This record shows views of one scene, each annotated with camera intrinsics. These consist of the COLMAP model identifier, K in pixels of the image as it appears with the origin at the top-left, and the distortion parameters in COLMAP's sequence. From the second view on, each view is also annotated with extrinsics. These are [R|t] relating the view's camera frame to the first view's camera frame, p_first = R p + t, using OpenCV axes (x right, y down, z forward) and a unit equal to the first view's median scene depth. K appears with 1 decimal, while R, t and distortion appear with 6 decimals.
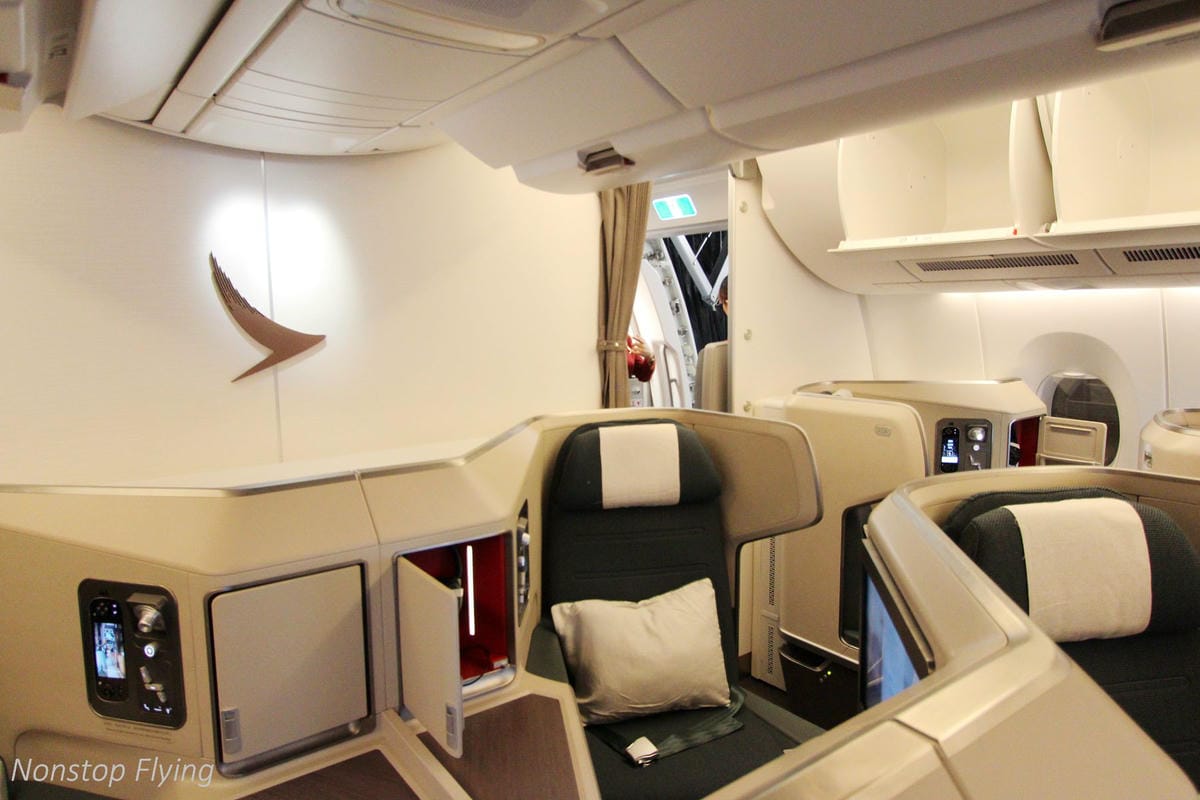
lens RADIAL K [[775.7, 0, 600.0], [0, 775.7, 400.0], [0, 0, 1]] dist [-0.004279, 0.000796]
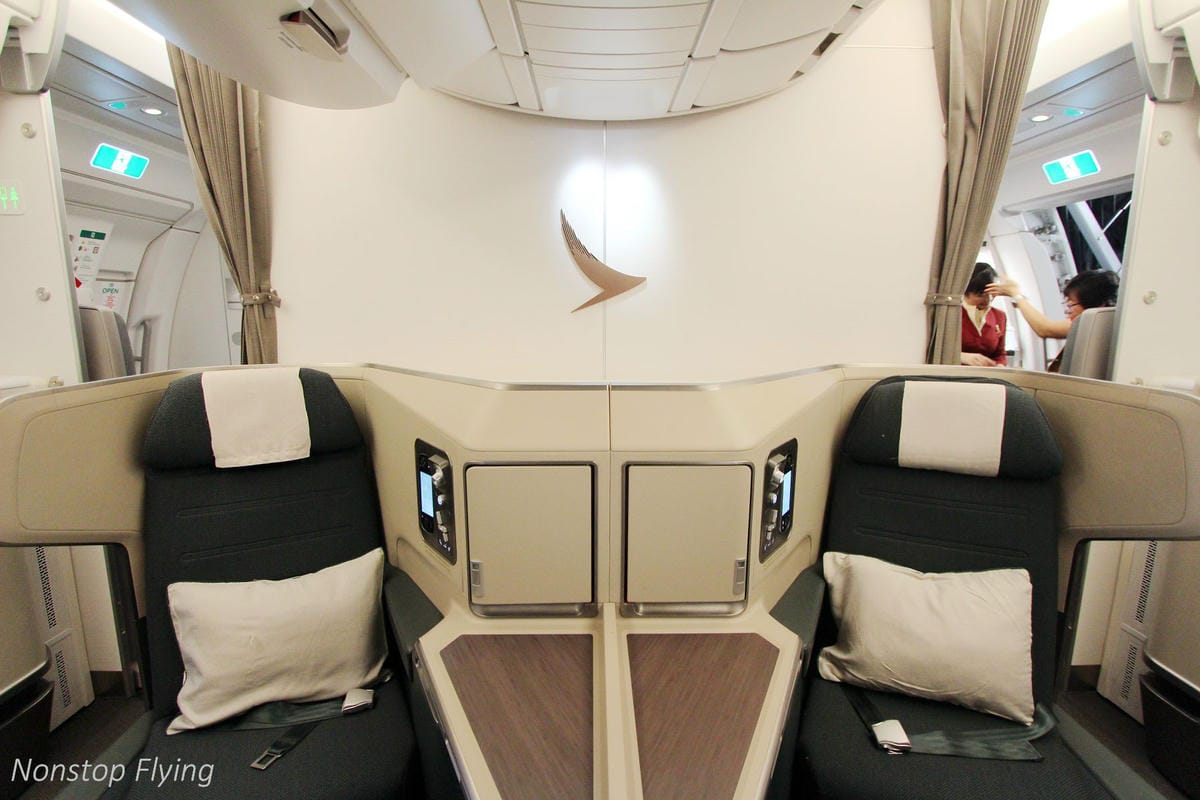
lens RADIAL K [[558.1, 0, 600.0], [0, 558.1, 400.0], [0, 0, 1]] dist [-0.010537, -0.000336]
pose [[0.809963, 0.111783, -0.575729, 0.092835], [-0.083579, 0.993649, 0.075344, 0.040910], [0.580494, -0.012907, 0.814162, 0.248432]]
